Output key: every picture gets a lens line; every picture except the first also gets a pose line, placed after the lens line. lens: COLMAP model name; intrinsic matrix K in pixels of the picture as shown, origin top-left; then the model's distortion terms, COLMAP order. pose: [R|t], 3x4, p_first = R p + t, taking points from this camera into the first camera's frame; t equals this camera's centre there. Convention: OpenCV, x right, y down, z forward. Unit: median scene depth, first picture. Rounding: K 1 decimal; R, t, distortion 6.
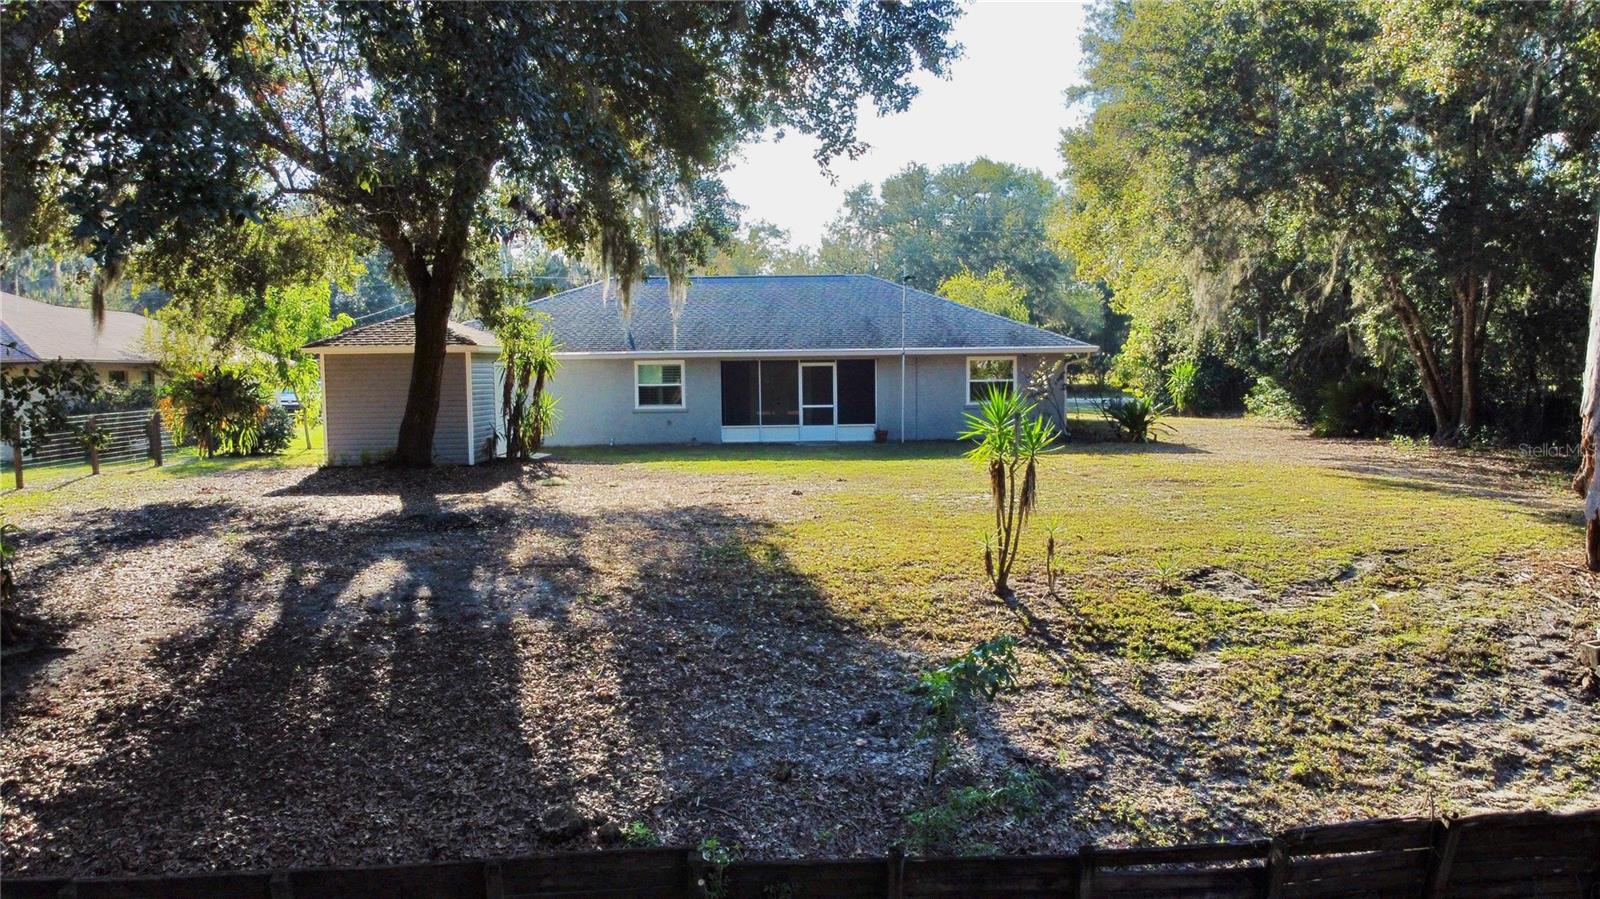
lens RADIAL K [[1230.9, 0, 798.3], [0, 1230.9, 450.2], [0, 0, 1]] dist [-0.006800, 0.000189]
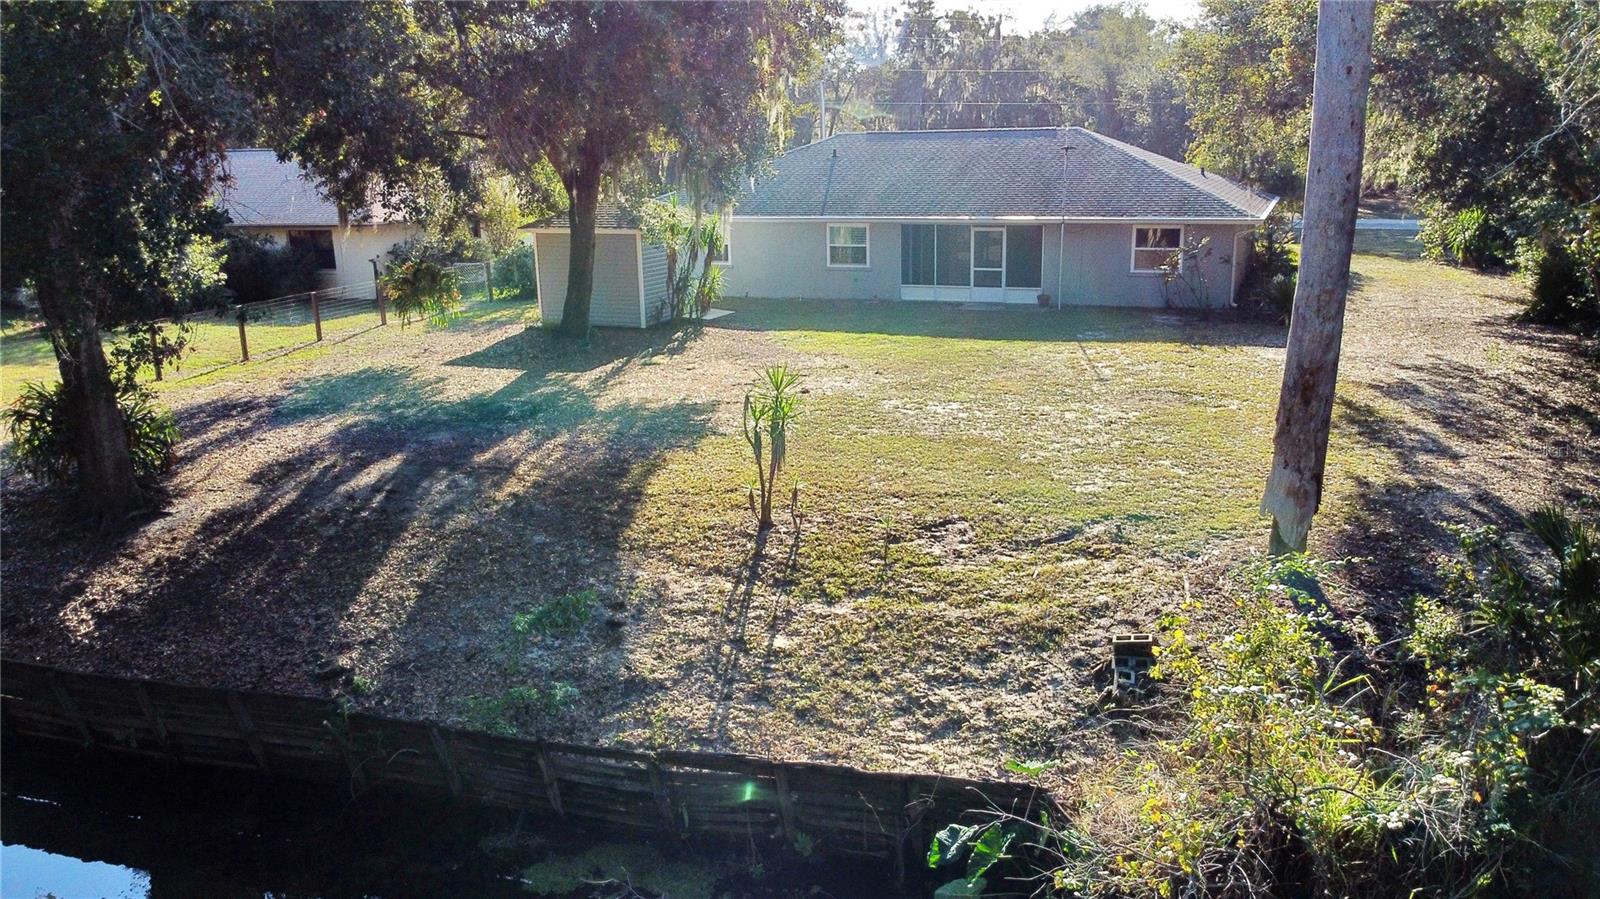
lens RADIAL K [[1230.9, 0, 803.8], [0, 1230.9, 447.5], [0, 0, 1]] dist [-0.006800, 0.000189]
pose [[0.928797, 0.080598, -0.361719, 0.330143], [-0.012001, 0.982093, 0.188014, -0.102835], [0.370396, -0.170286, 0.913132, -0.071462]]
